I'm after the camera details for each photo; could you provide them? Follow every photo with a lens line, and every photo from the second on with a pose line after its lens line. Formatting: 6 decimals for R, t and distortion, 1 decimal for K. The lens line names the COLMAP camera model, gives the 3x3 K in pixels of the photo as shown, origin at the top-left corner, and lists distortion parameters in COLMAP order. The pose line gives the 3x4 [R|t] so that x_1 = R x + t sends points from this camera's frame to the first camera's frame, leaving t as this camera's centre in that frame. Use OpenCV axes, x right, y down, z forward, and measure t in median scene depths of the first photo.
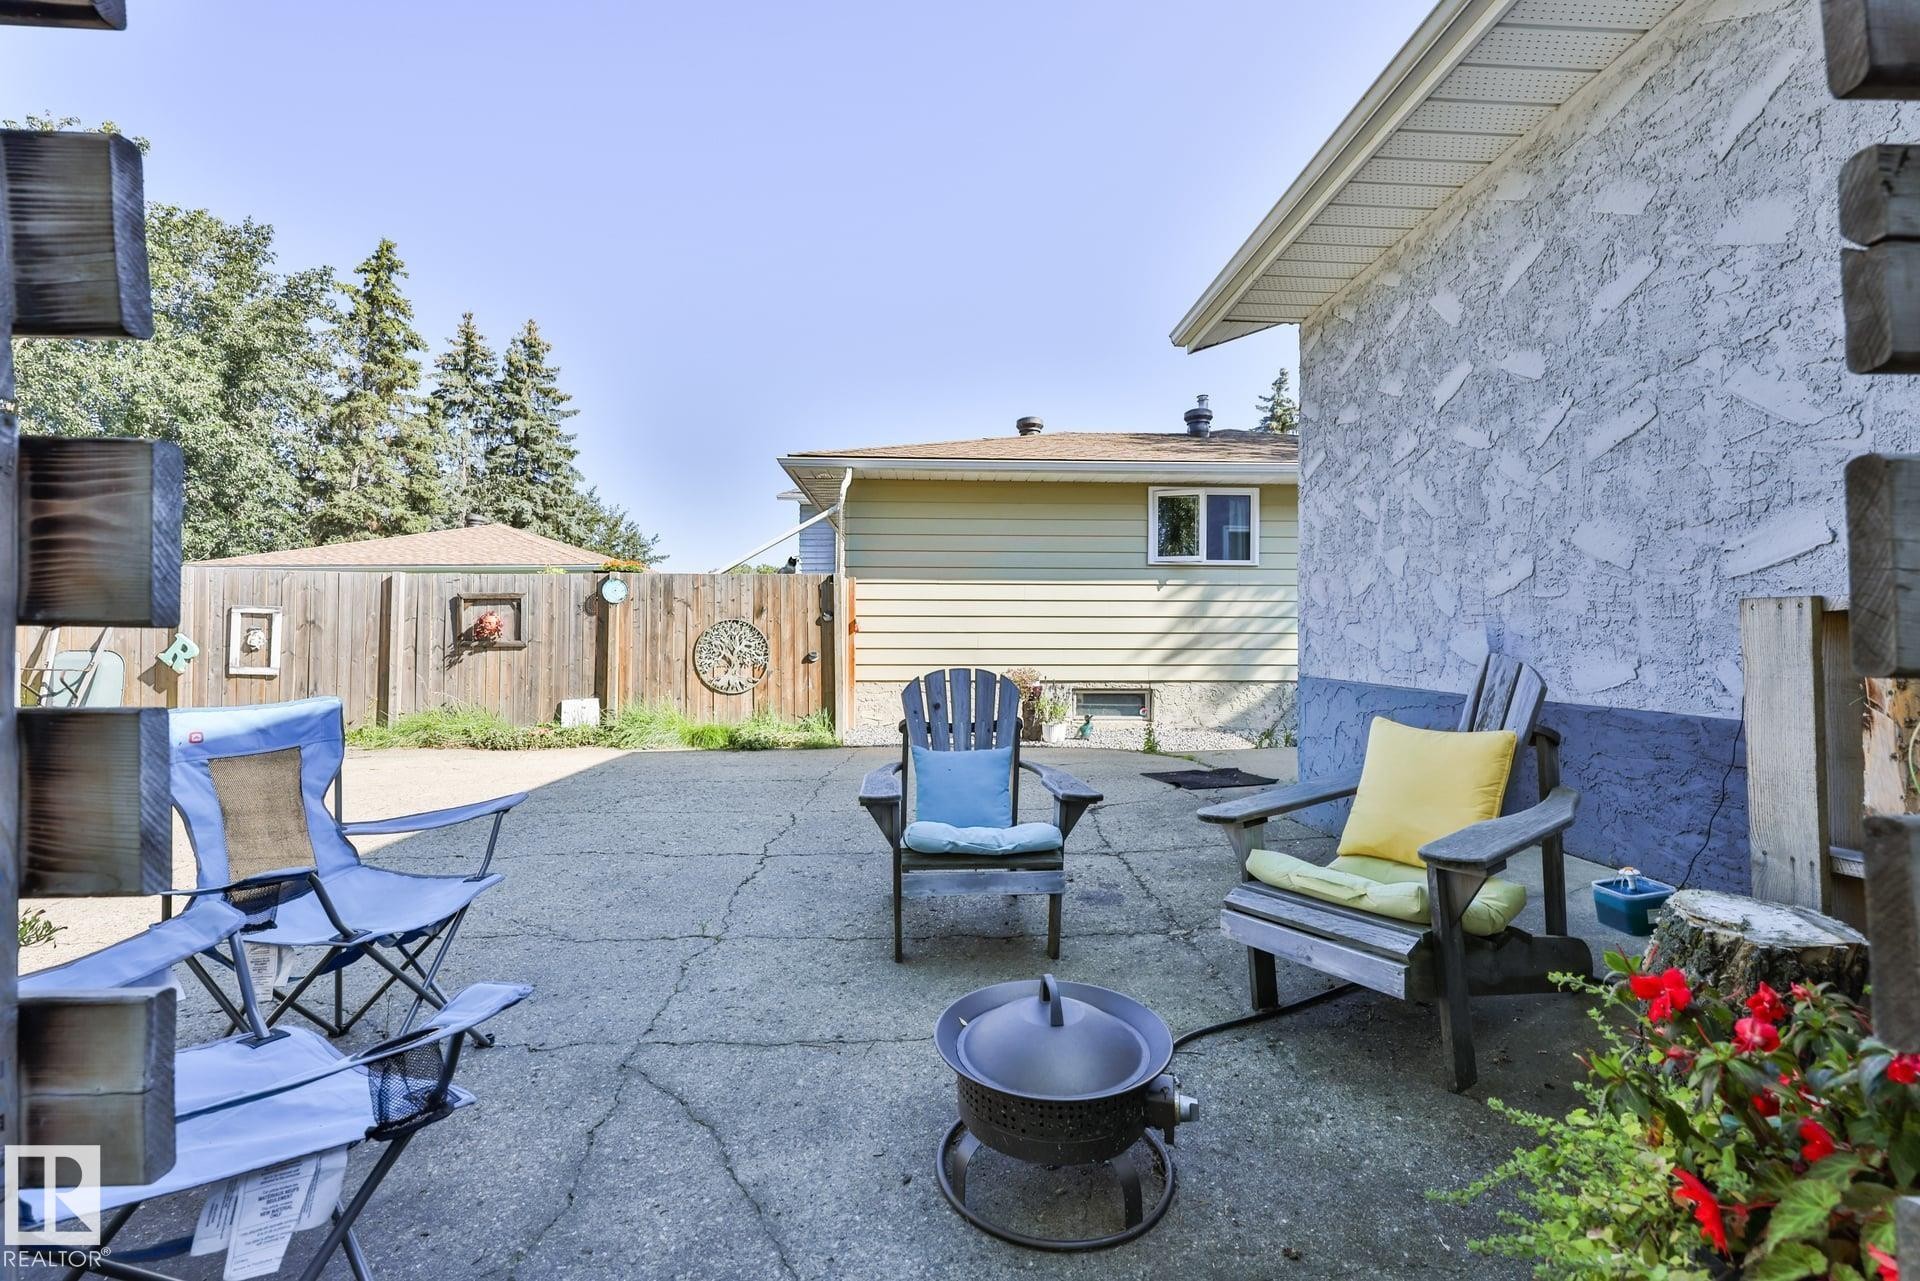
lens RADIAL K [[819.2, 0, 968.5], [0, 819.2, 640.2], [0, 0, 1]] dist [-0.001614, -0.000388]
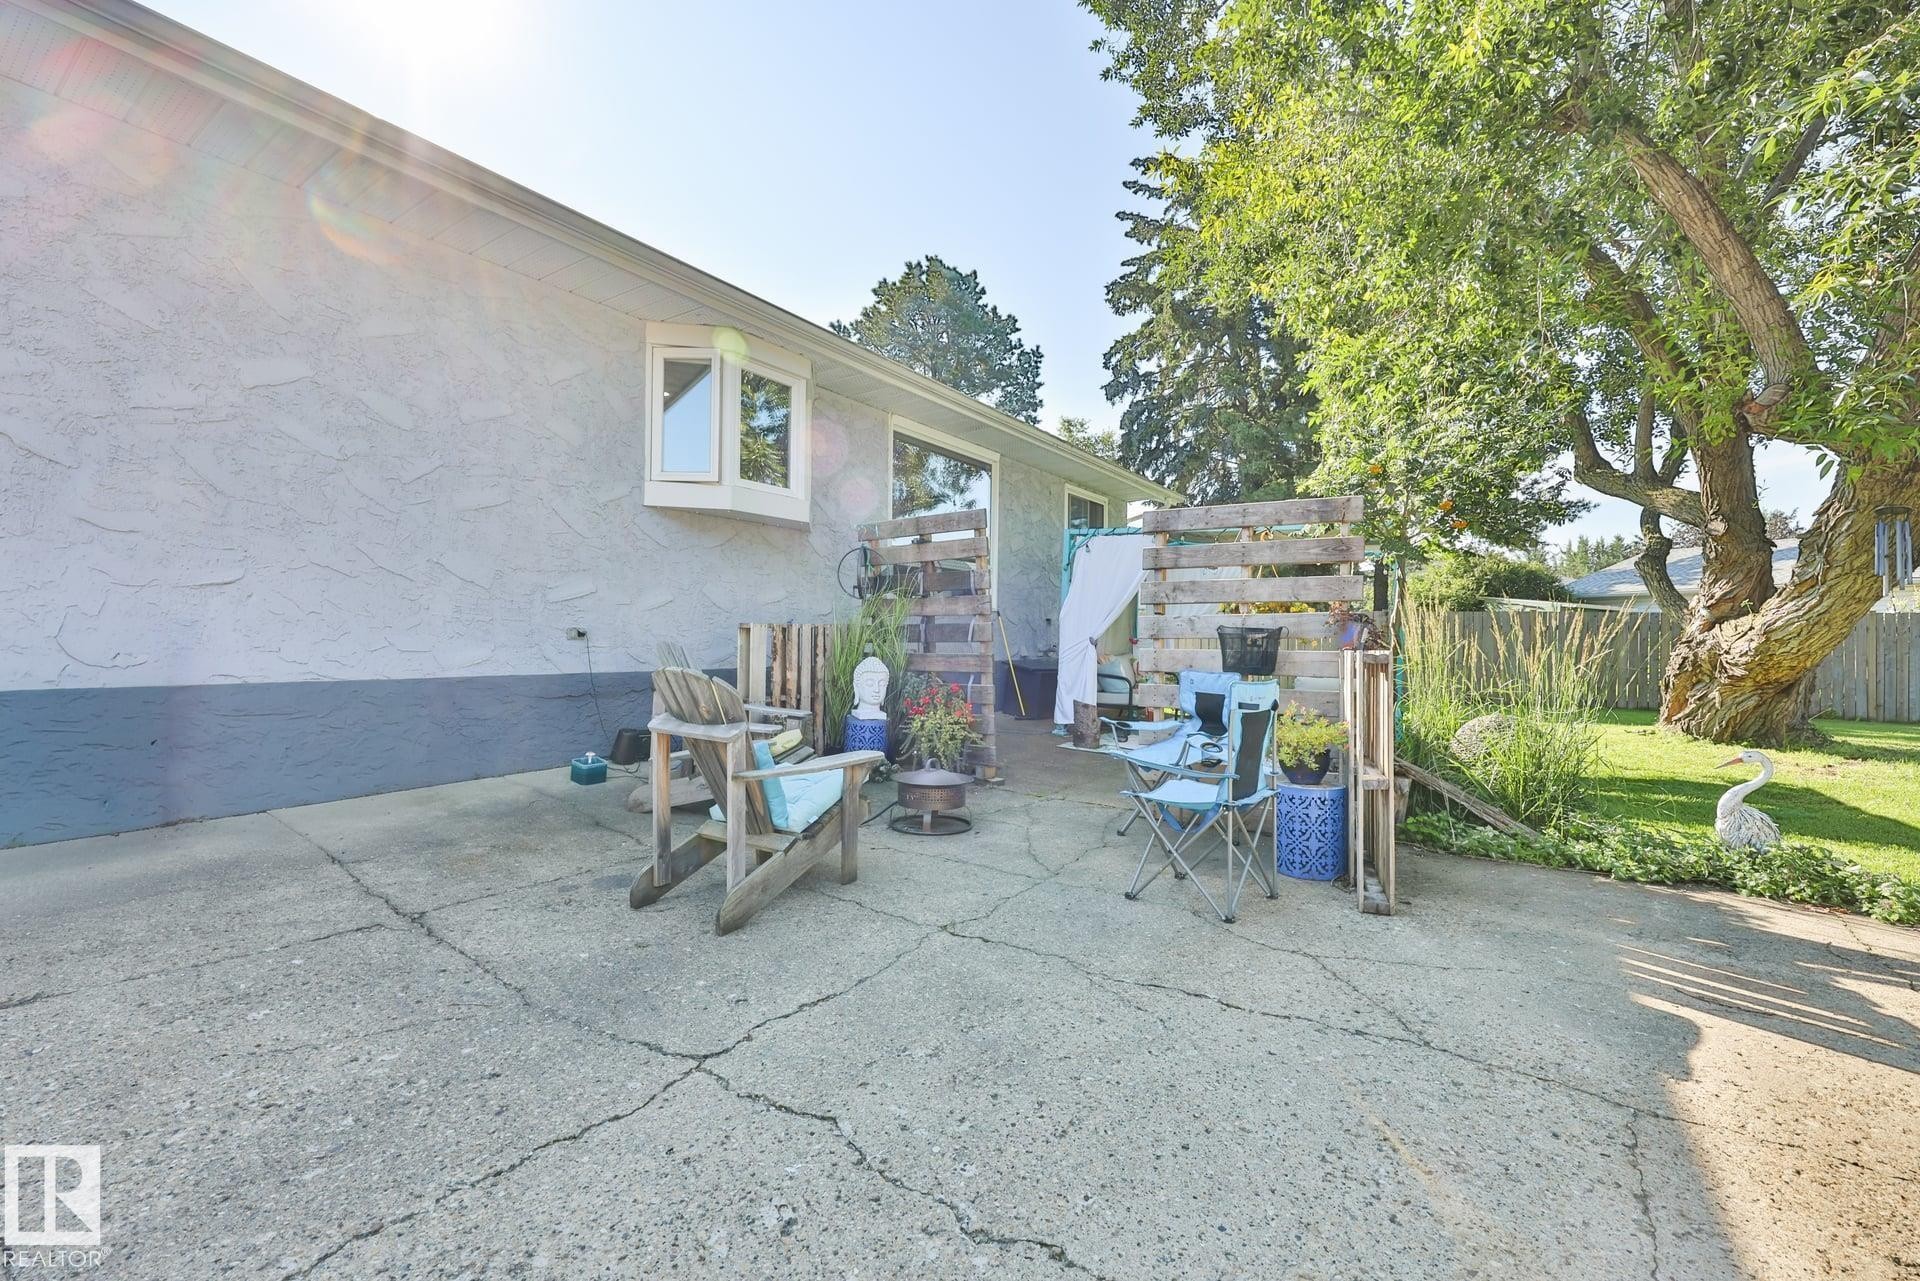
lens RADIAL K [[819.2, 0, 964.3], [0, 819.2, 640.5], [0, 0, 1]] dist [-0.001614, -0.000388]
pose [[-0.807097, -0.009408, 0.590344, -0.915699], [-0.011076, 0.999938, 0.000794, 0.002751], [-0.590315, -0.005898, -0.807151, 1.789258]]
